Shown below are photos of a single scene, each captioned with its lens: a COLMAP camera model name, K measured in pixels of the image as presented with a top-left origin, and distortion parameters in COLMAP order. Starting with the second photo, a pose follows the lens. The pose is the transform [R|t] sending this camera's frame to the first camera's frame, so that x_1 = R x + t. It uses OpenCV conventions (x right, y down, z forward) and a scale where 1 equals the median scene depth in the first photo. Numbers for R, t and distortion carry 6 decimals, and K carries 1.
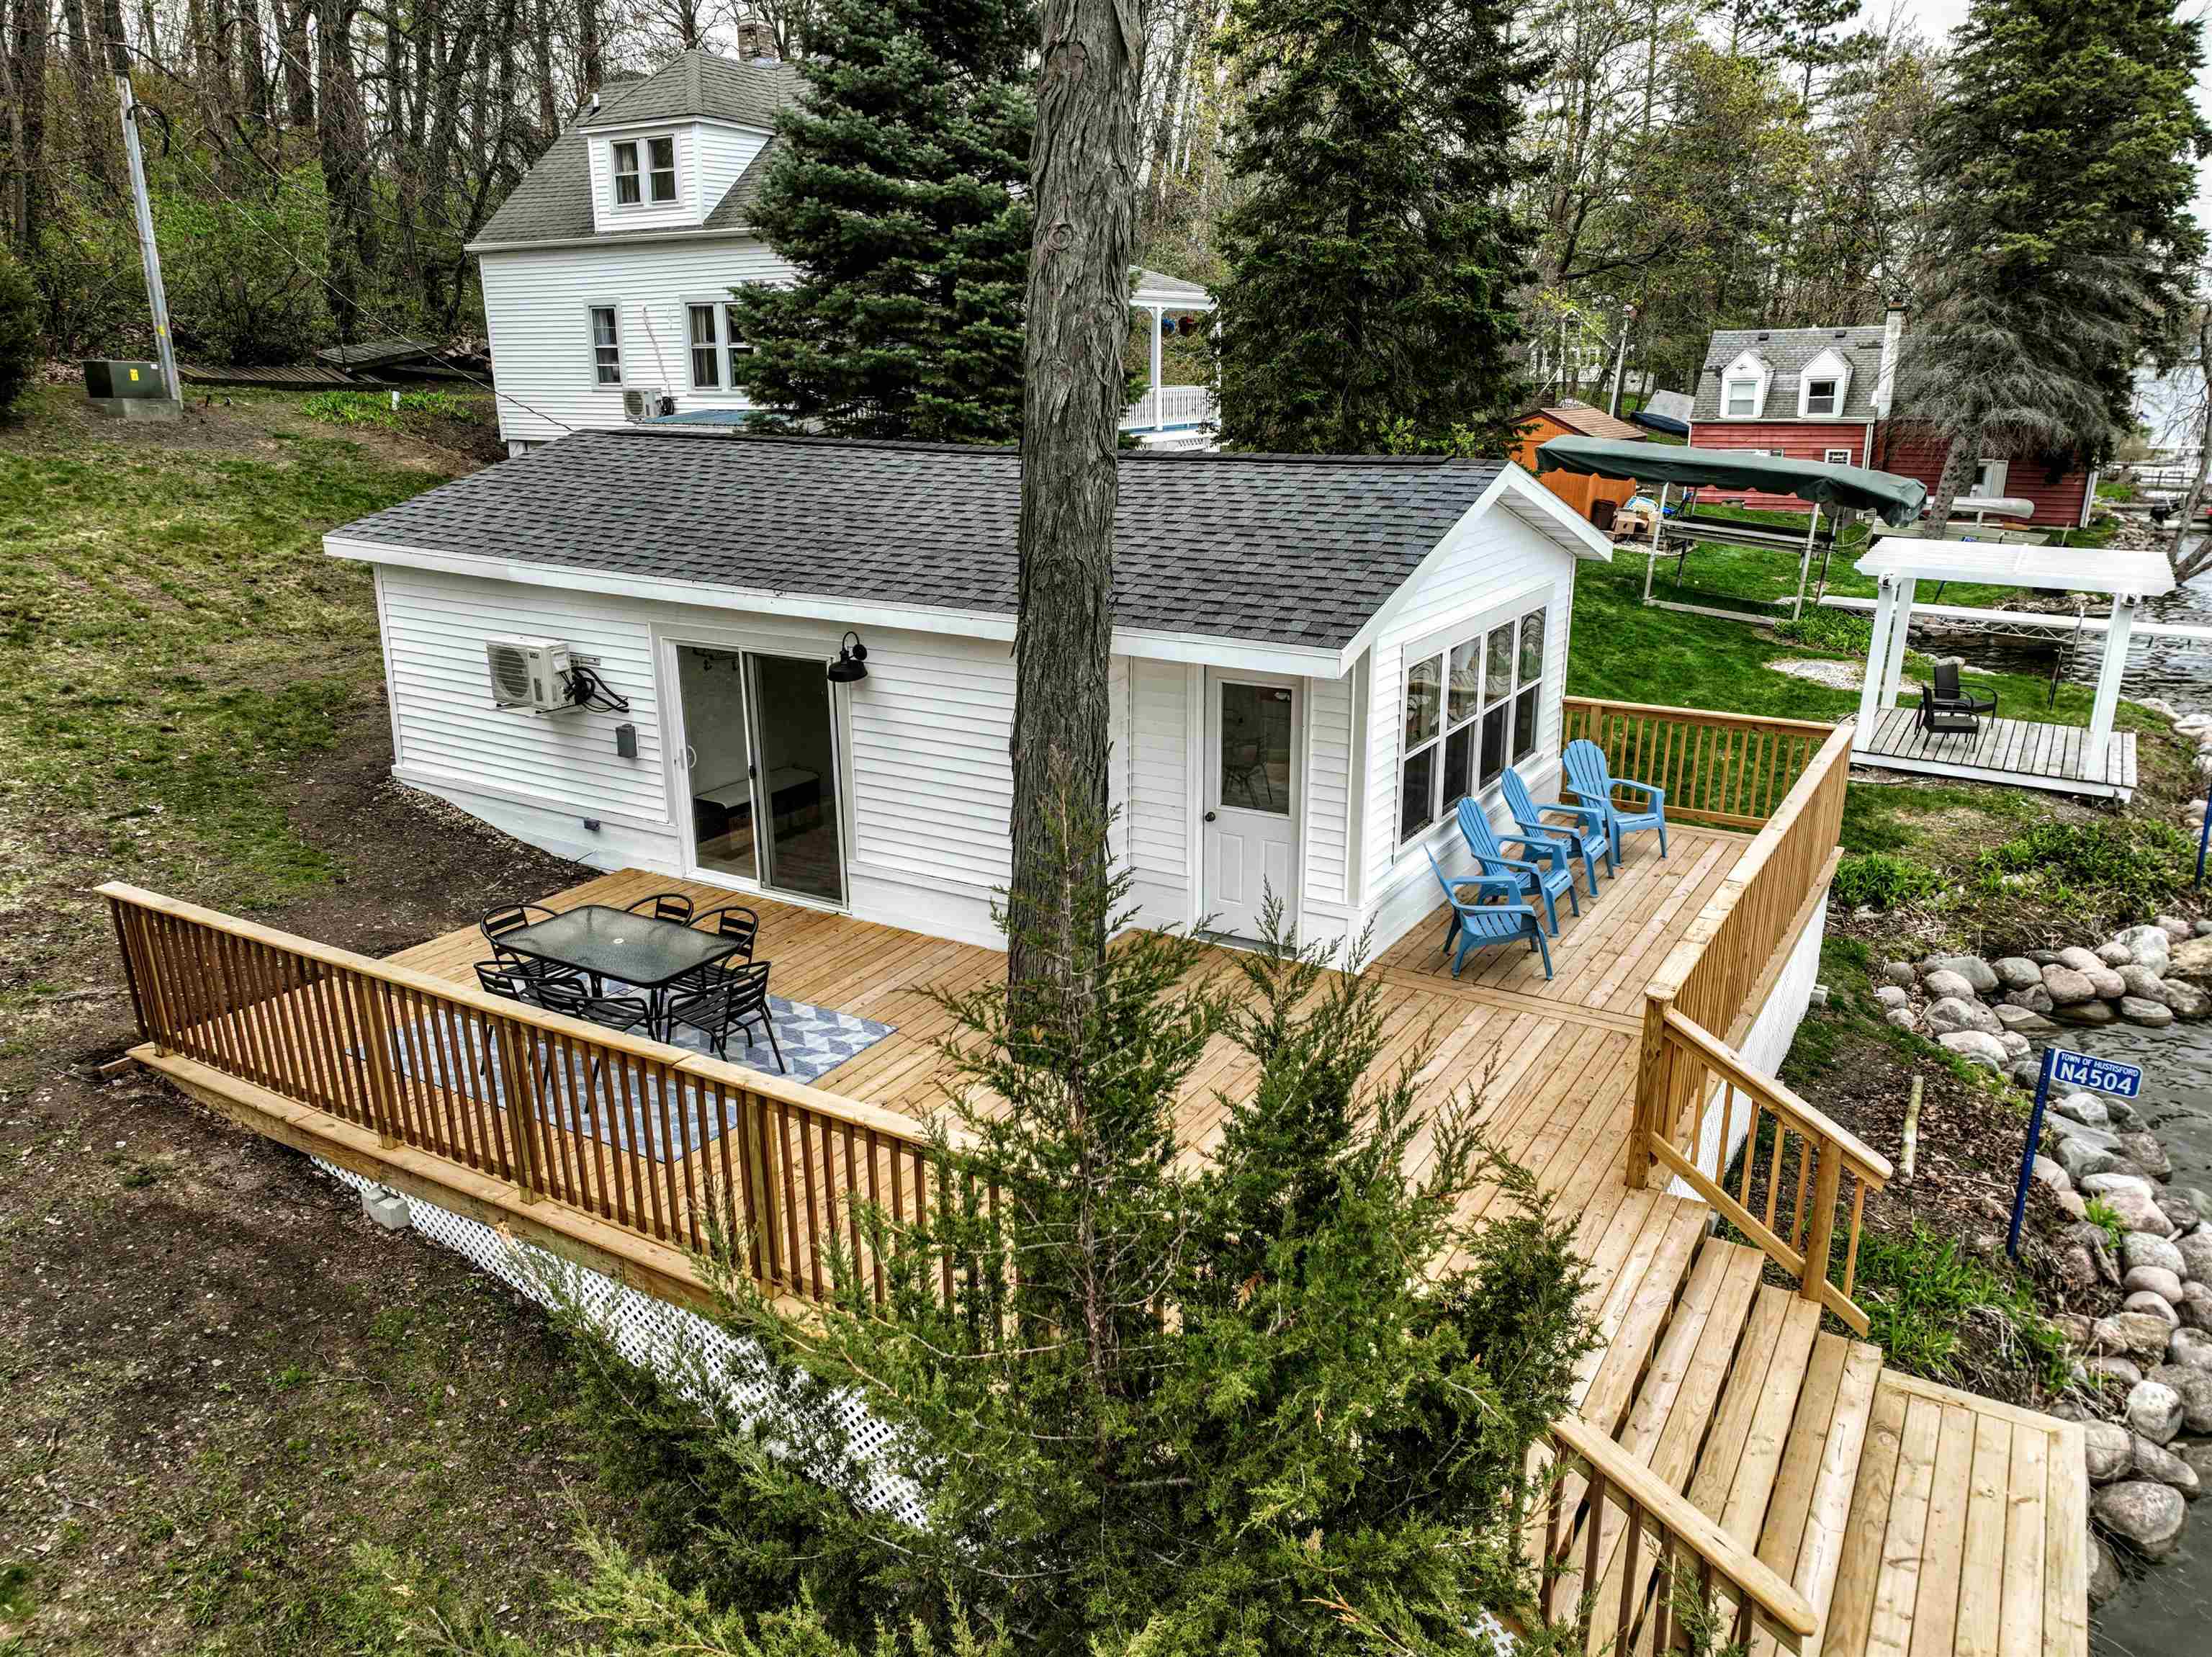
lens RADIAL K [[1542.5, 0, 1106.0], [0, 1542.5, 828.5], [0, 0, 1]] dist [0.009770, -0.000285]
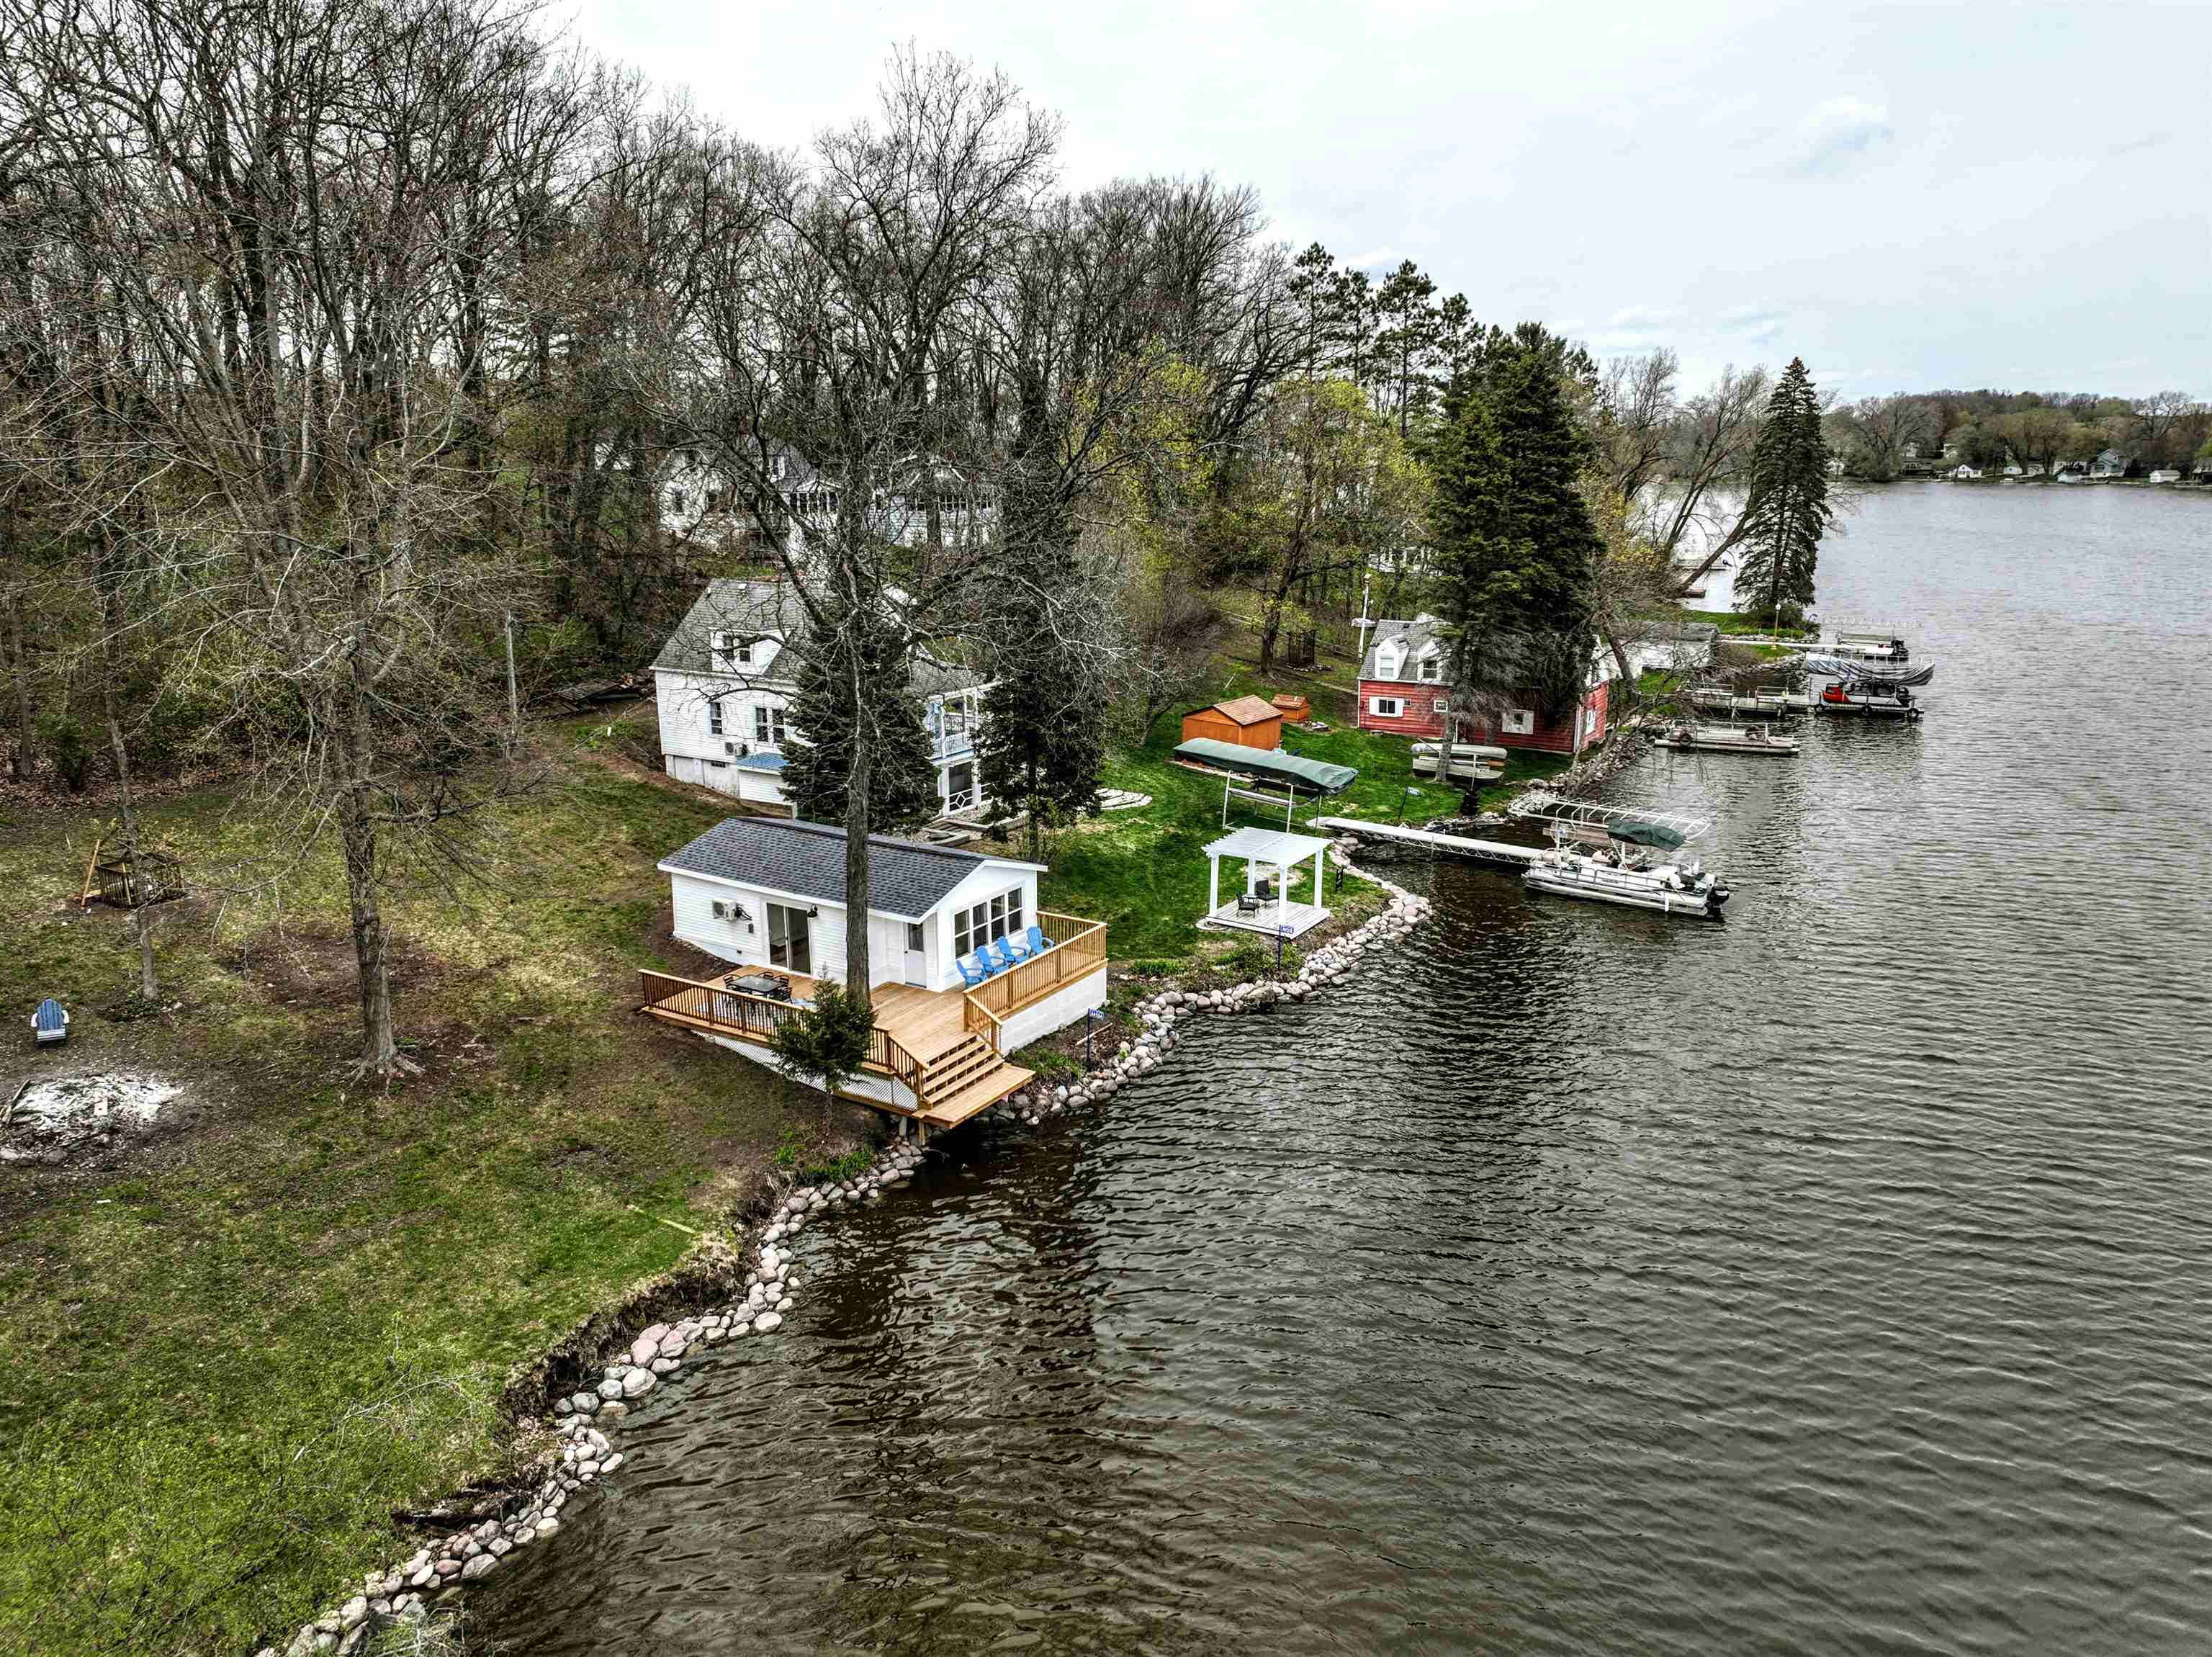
lens RADIAL K [[1542.5, 0, 1106.0], [0, 1542.5, 828.5], [0, 0, 1]] dist [0.009770, -0.000285]
pose [[0.999977, 0.001388, -0.006655, 0.513069], [-0.001720, 0.998742, -0.050117, -0.106978], [0.006577, 0.050127, 0.998721, -2.477349]]
